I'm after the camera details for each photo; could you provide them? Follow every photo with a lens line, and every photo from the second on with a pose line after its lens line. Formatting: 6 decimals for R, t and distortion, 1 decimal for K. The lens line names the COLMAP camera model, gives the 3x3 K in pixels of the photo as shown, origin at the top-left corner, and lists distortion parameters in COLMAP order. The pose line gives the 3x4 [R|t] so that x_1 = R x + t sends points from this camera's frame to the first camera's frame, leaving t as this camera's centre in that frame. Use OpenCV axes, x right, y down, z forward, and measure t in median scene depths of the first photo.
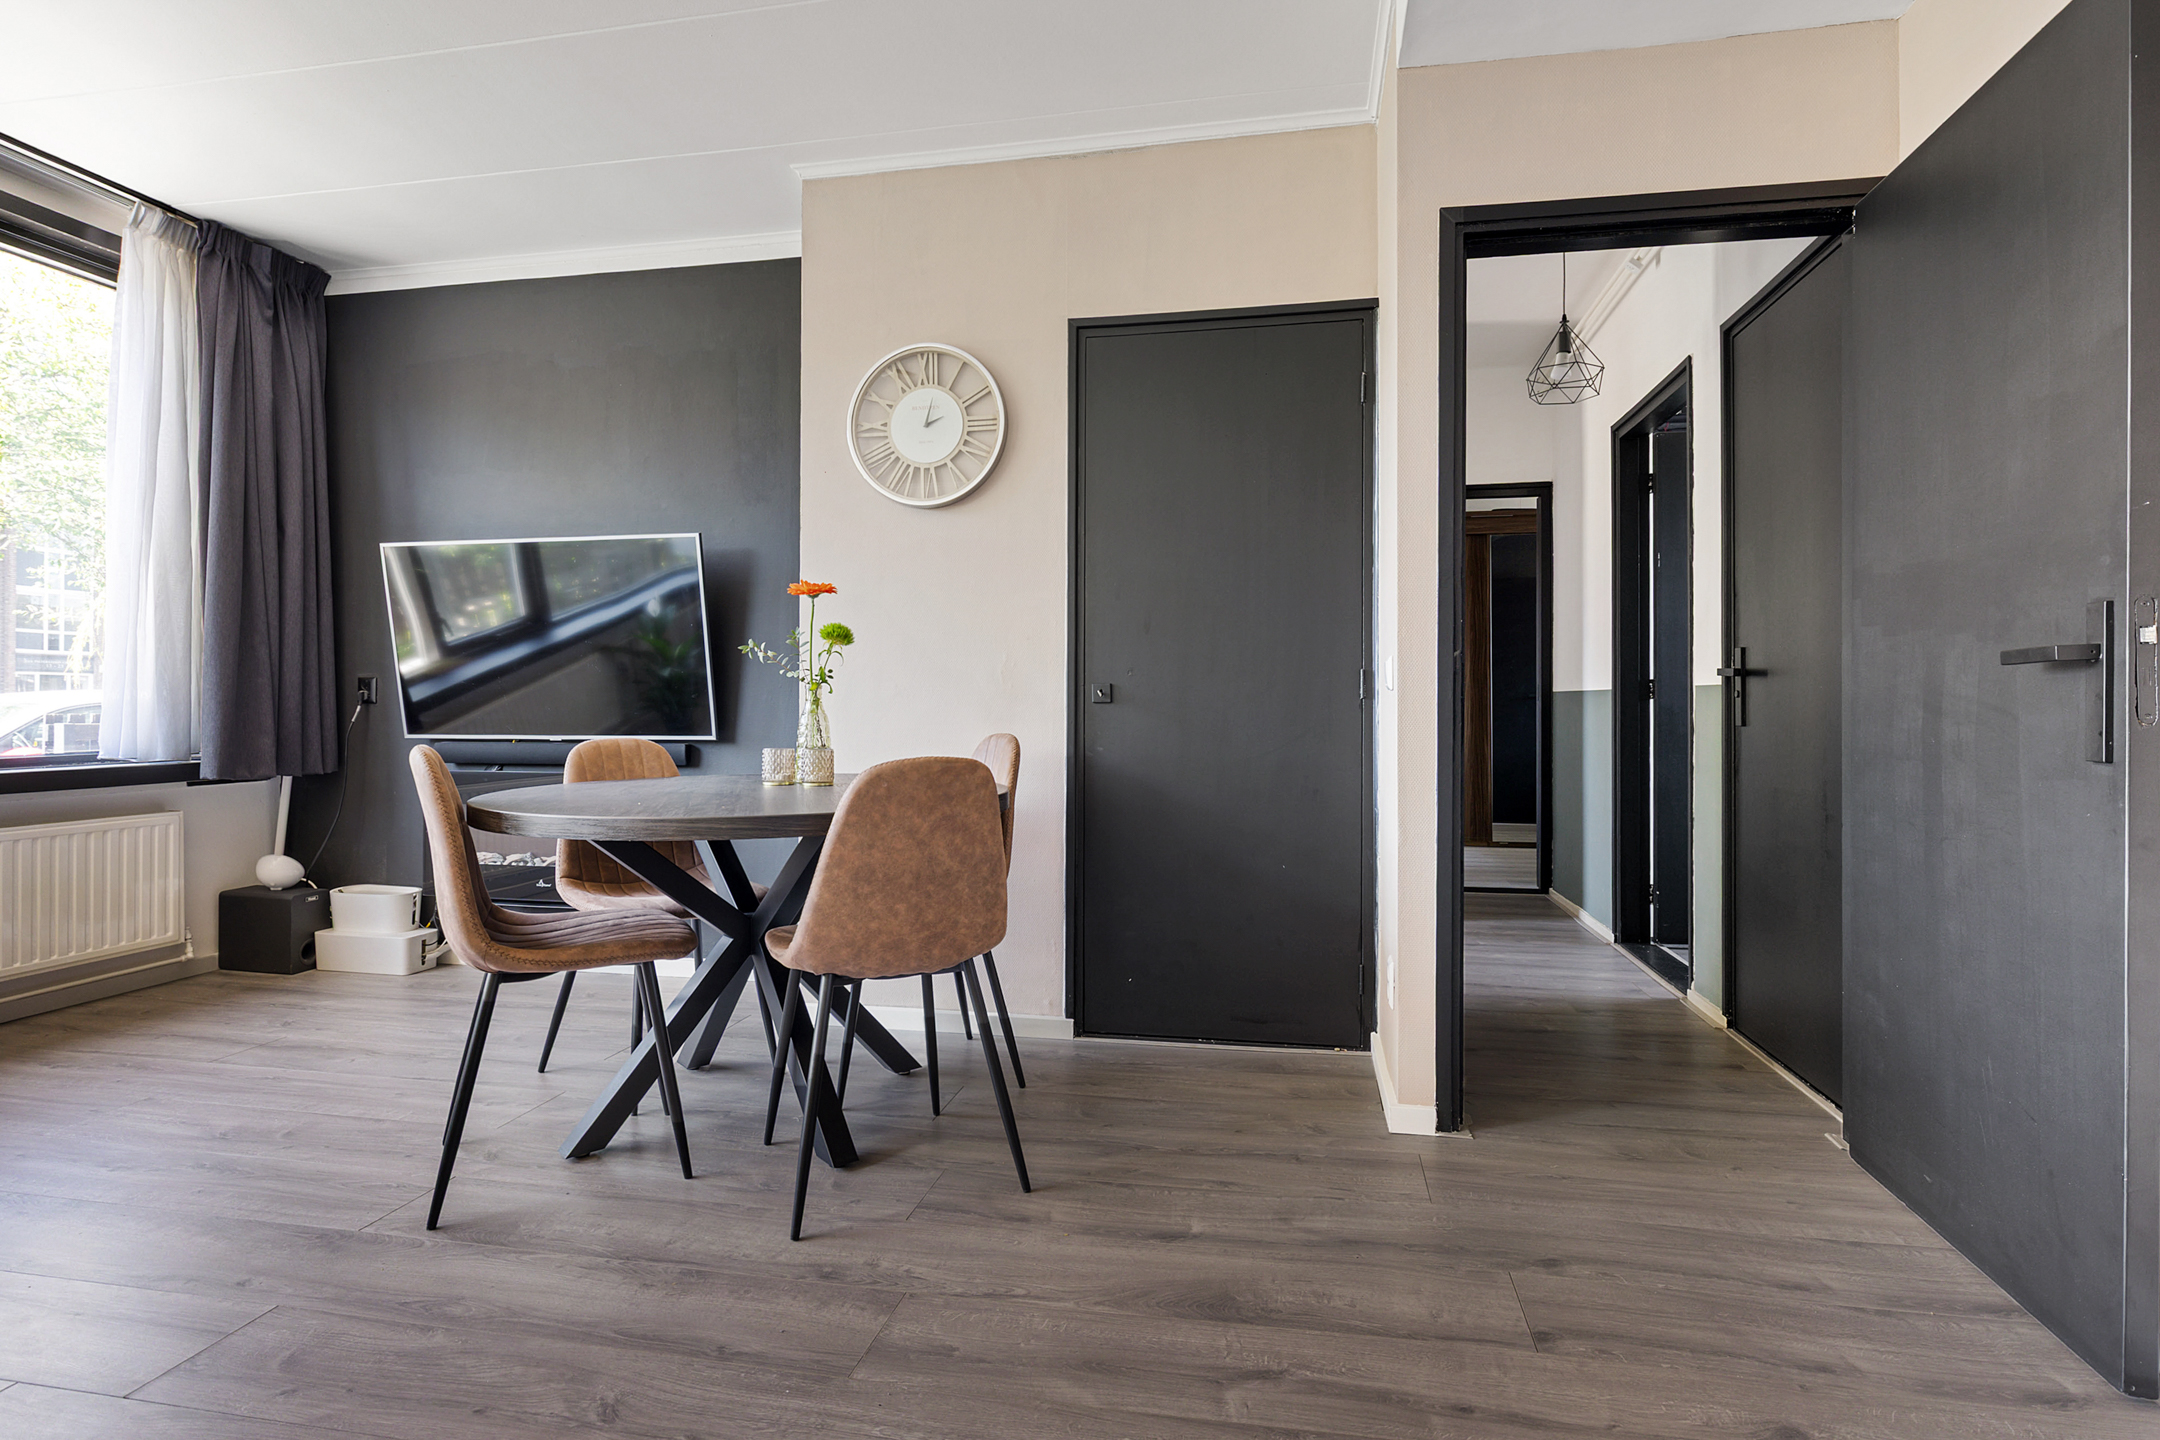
lens RADIAL K [[1112.2, 0, 1076.4], [0, 1112.2, 699.3], [0, 0, 1]] dist [-0.002838, 0.001026]
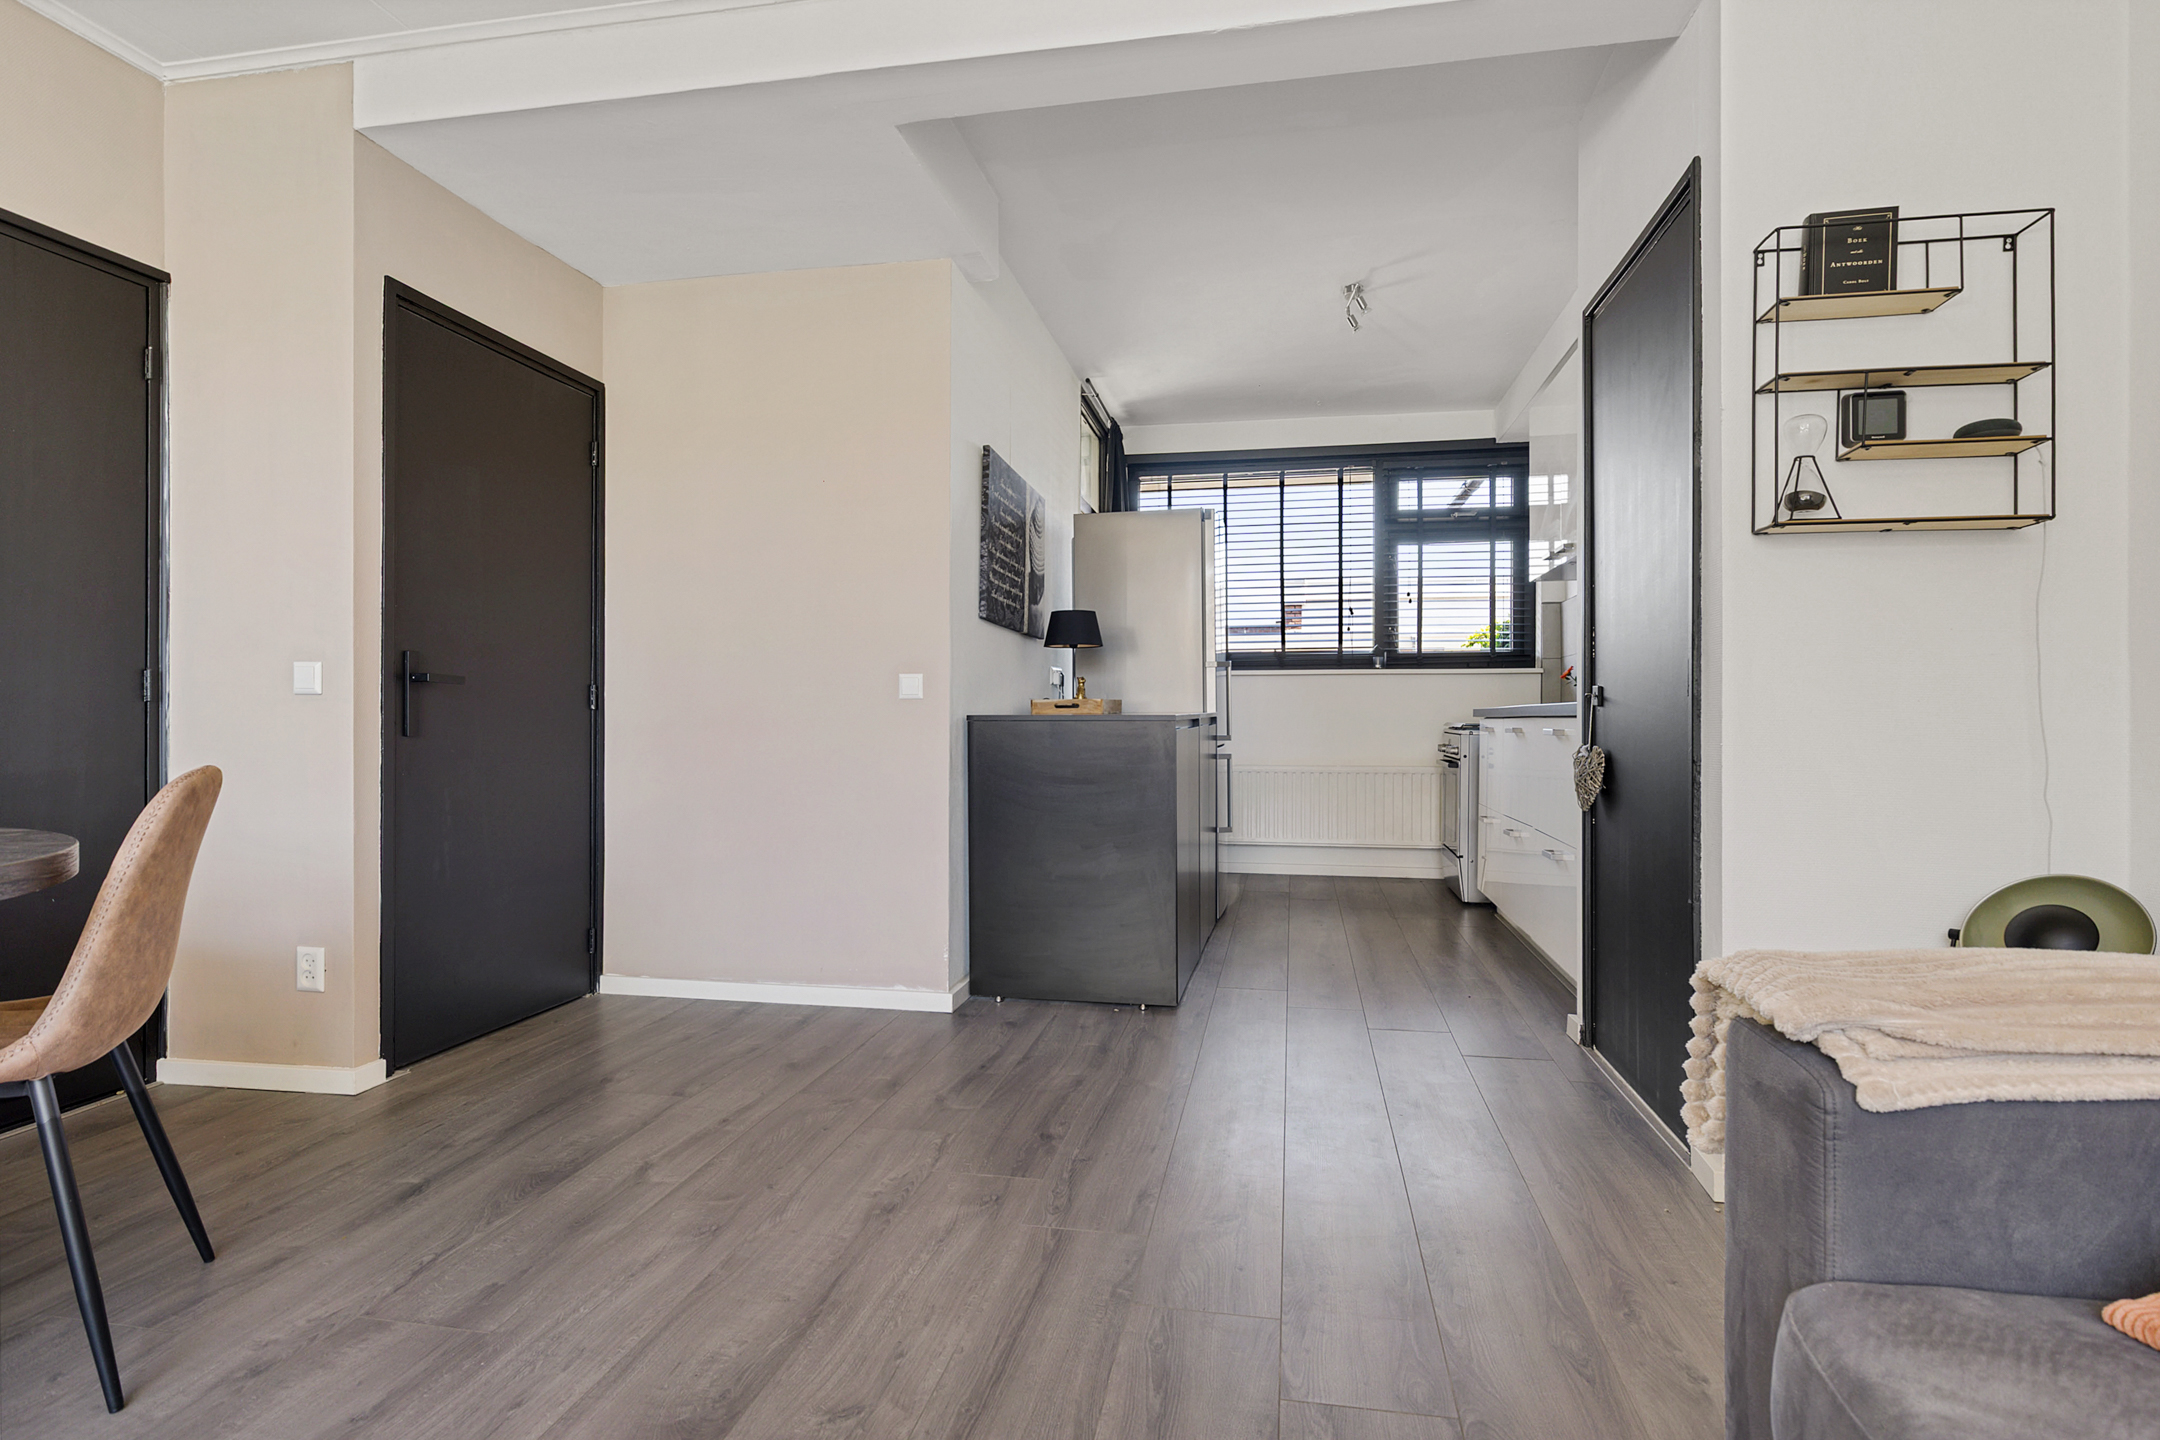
lens RADIAL K [[1112.2, 0, 1078.7], [0, 1112.2, 724.9], [0, 0, 1]] dist [-0.002838, 0.001026]
pose [[-0.010184, -0.008424, 0.999913, -0.863620], [-0.002041, 0.999963, 0.008404, 0.010730], [-0.999946, -0.001955, -0.010201, 0.302715]]
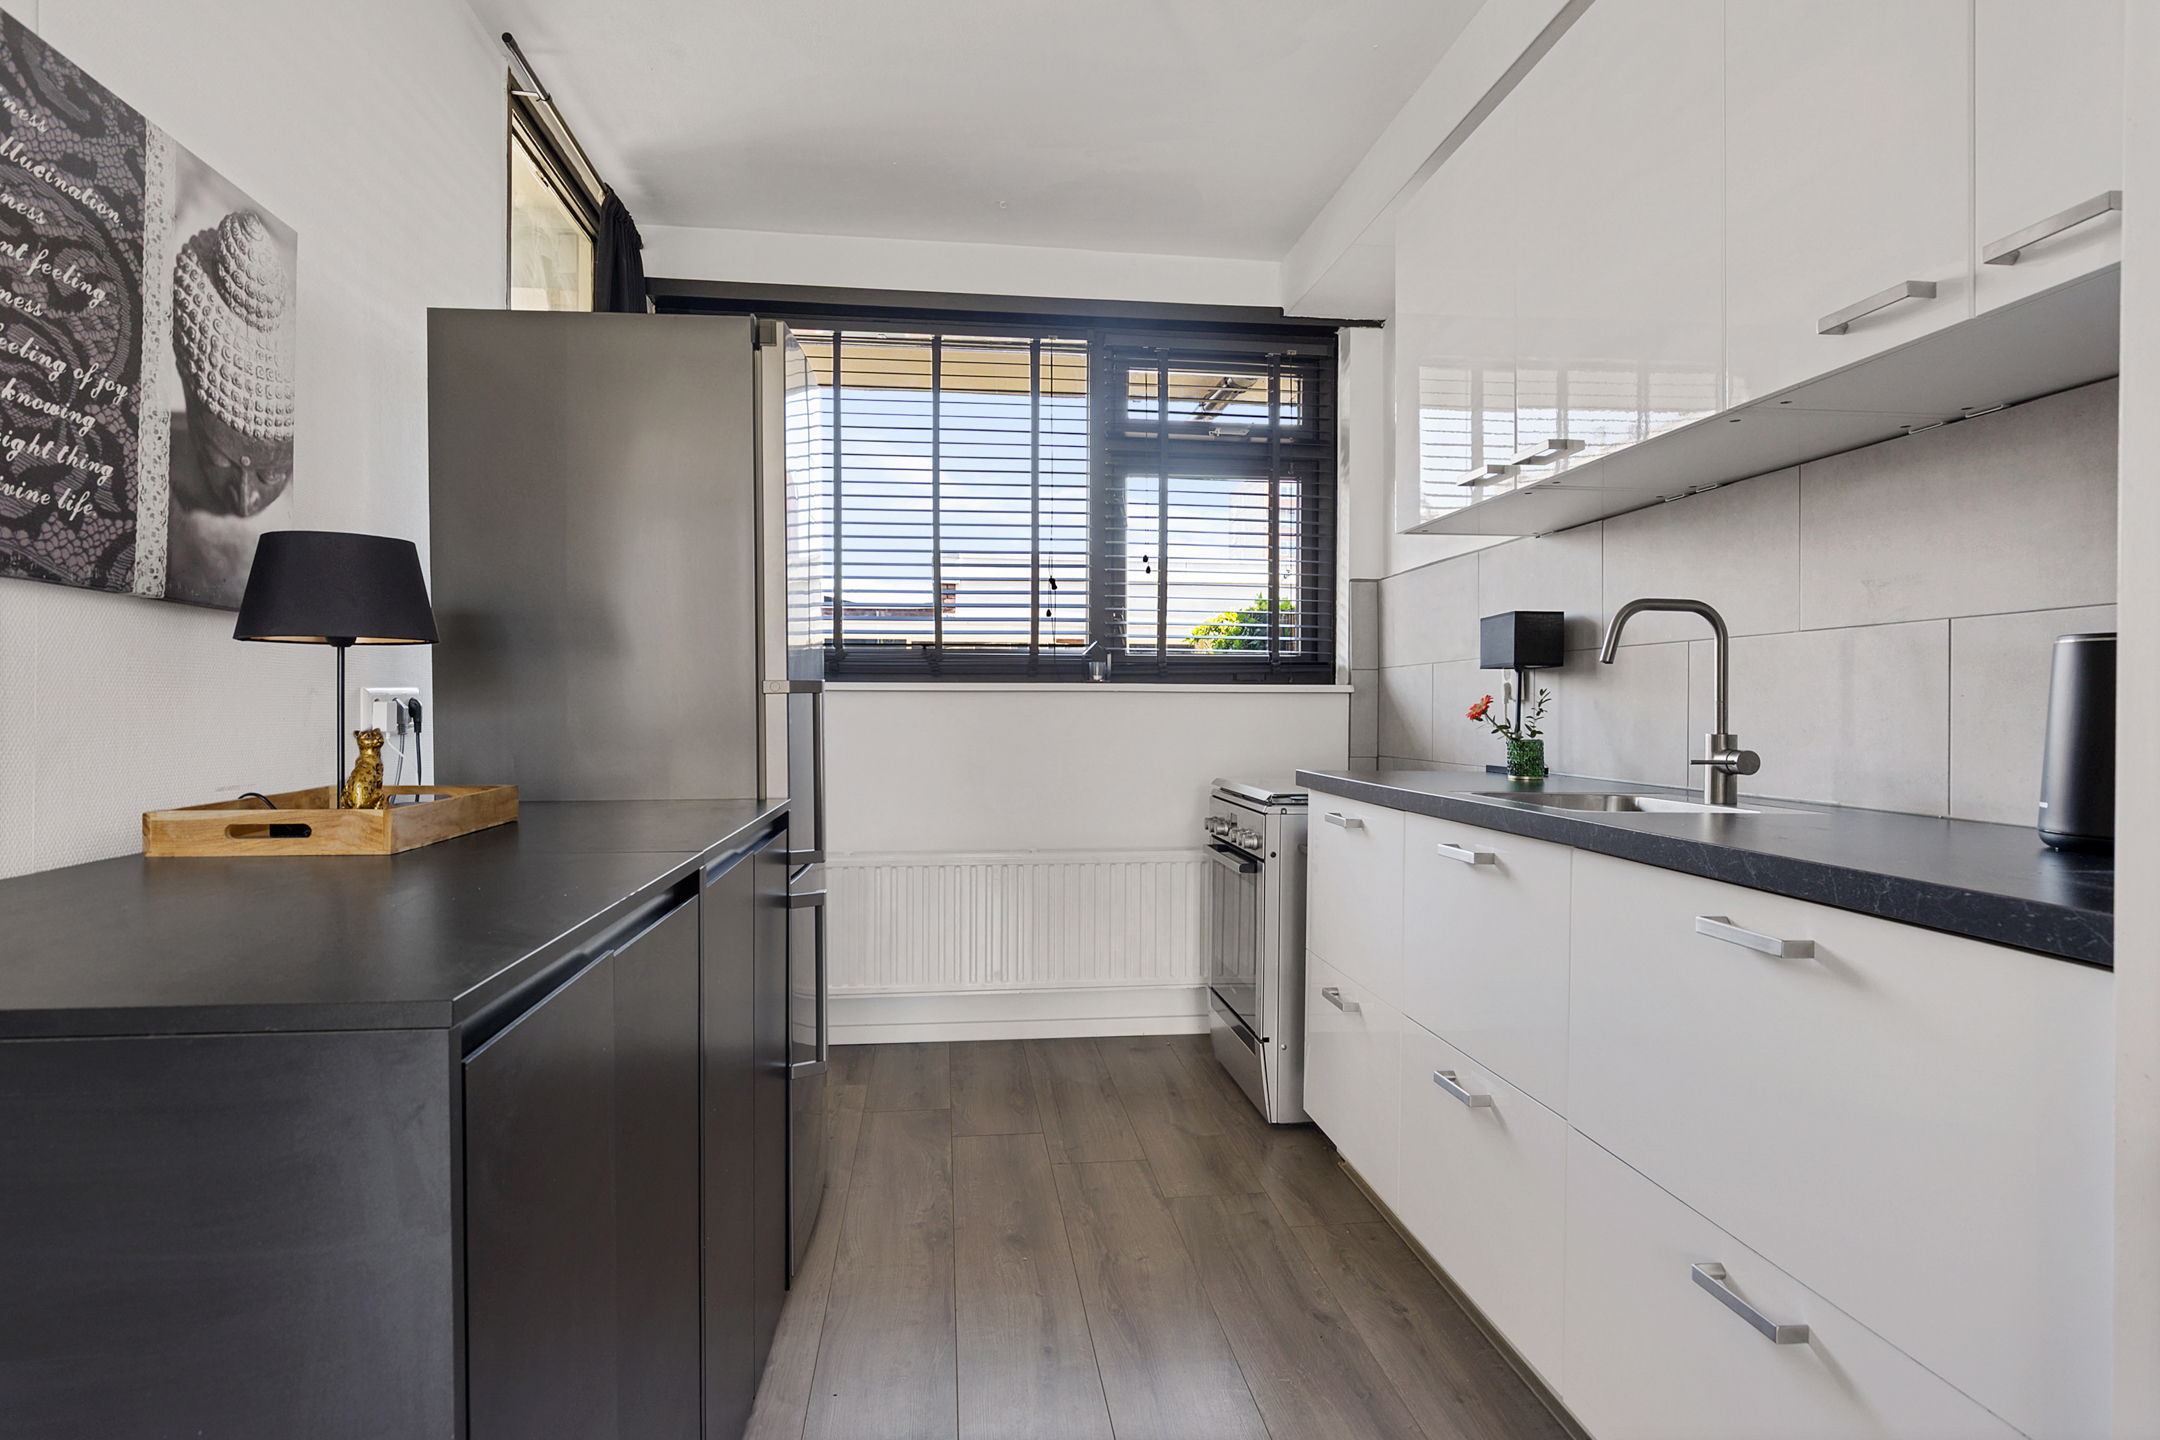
lens RADIAL K [[1139.7, 0, 1082.6], [0, 1139.7, 715.1], [0, 0, 1]] dist [-0.000699, 0.000402]
pose [[-0.316908, -0.012198, 0.948378, 0.262546], [-0.006013, 0.999923, 0.010852, -0.073186], [-0.948437, -0.002264, -0.316957, 0.092601]]
